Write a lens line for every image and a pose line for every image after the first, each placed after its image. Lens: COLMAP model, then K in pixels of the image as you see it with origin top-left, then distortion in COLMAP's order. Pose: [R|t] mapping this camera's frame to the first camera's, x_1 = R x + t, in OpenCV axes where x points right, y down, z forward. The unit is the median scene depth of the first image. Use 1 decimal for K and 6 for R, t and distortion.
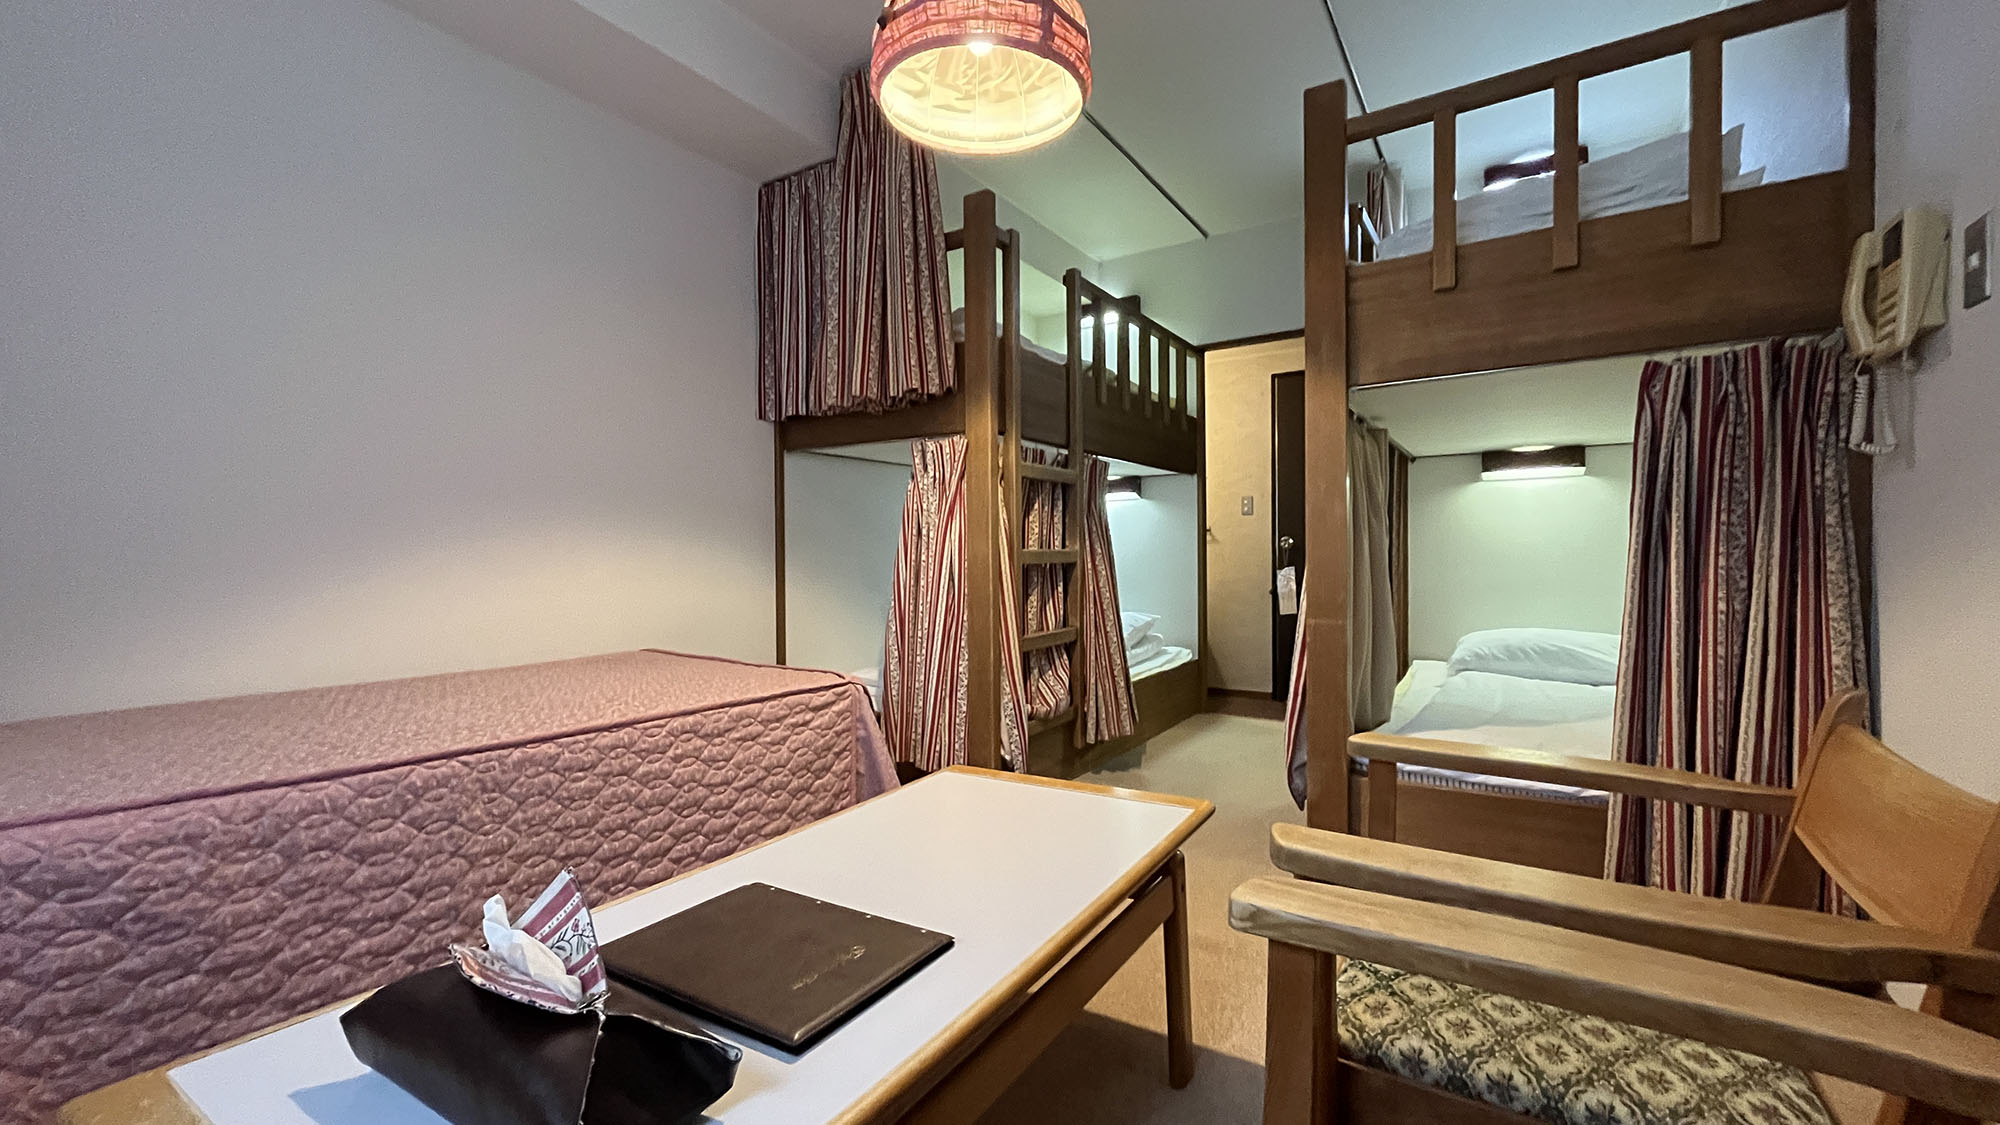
lens RADIAL K [[802.6, 0, 1003.3], [0, 802.6, 568.2], [0, 0, 1]] dist [-0.000014, 0.000161]
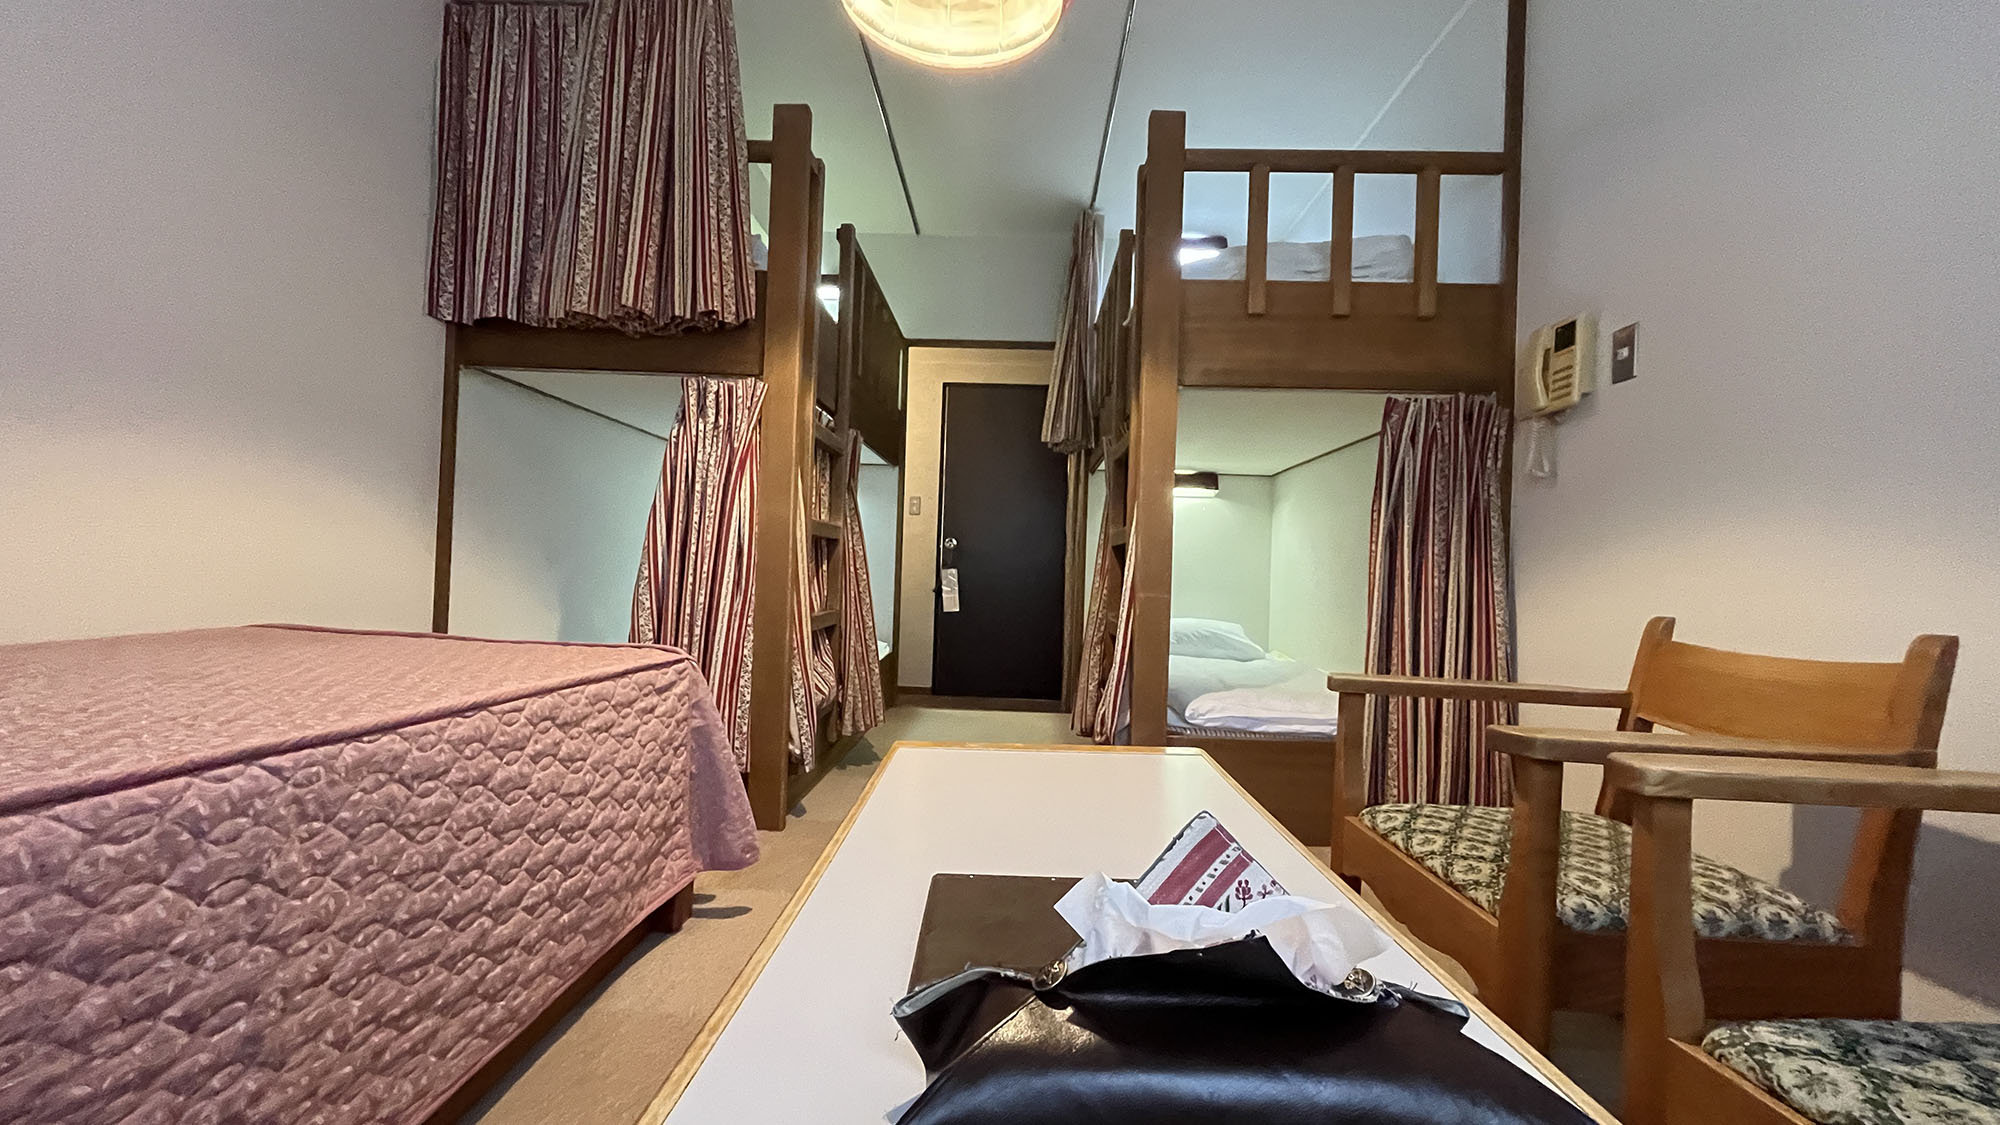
lens RADIAL K [[802.6, 0, 1003.3], [0, 802.6, 568.2], [0, 0, 1]] dist [-0.000014, 0.000161]
pose [[0.852515, 0.042944, 0.520935, -0.460108], [-0.034308, 0.999067, -0.026215, 0.087522], [-0.521575, 0.004476, 0.853194, 0.231507]]
